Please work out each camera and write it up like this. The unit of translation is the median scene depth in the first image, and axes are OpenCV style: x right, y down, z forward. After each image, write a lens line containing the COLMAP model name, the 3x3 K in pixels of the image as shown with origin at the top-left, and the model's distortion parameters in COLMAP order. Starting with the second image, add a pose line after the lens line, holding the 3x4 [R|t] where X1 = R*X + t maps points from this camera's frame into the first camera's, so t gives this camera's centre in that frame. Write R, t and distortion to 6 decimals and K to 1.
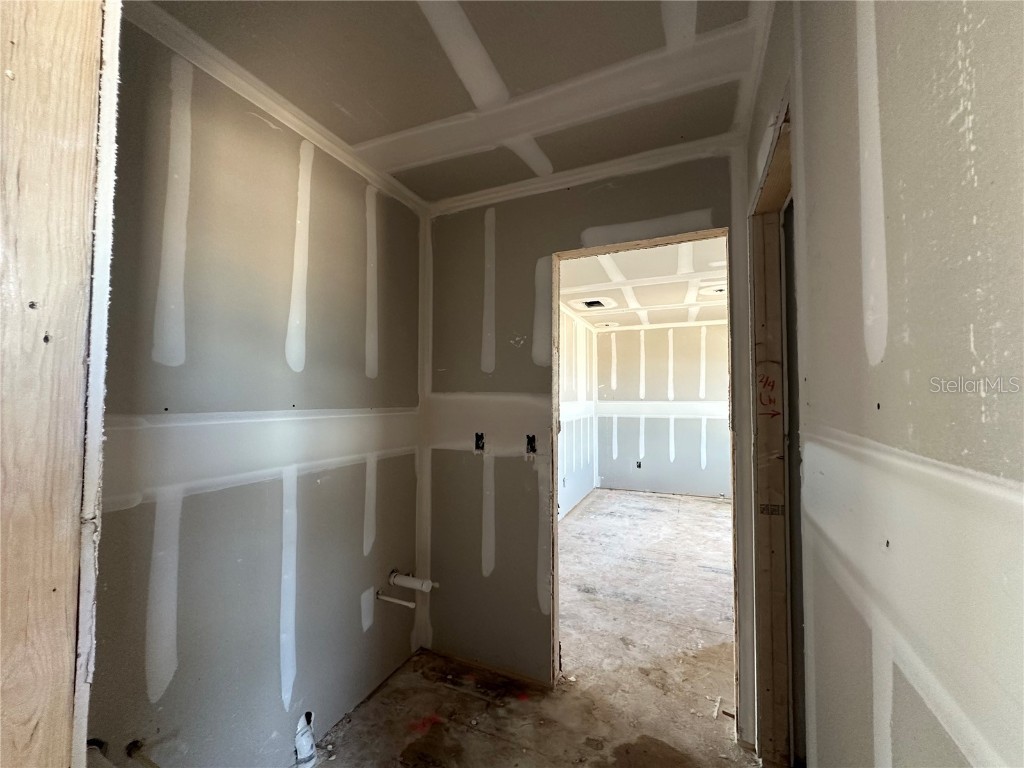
lens RADIAL K [[407.0, 0, 512.0], [0, 407.0, 384.0], [0, 0, 1]] dist [0.000689, 0.000024]
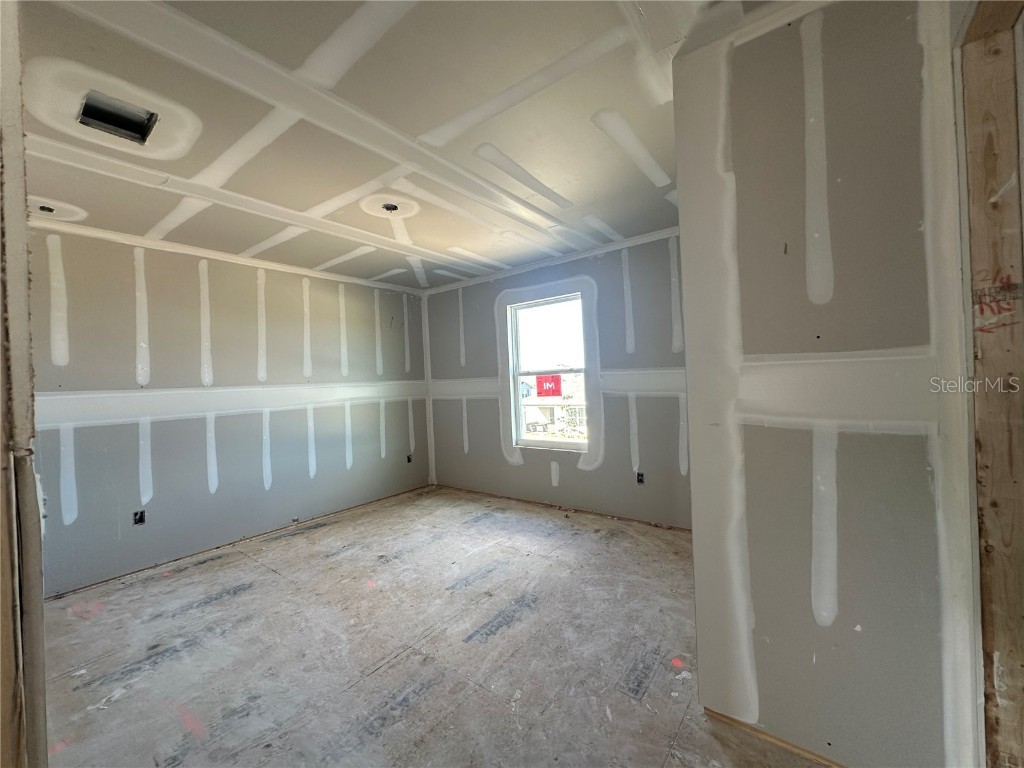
lens RADIAL K [[407.0, 0, 512.0], [0, 407.0, 384.0], [0, 0, 1]] dist [0.000689, 0.000024]
pose [[0.233209, -0.019947, 0.972222, -0.079518], [0.004264, 0.999801, 0.019490, 0.035652], [-0.972417, -0.000399, 0.233248, 0.565136]]
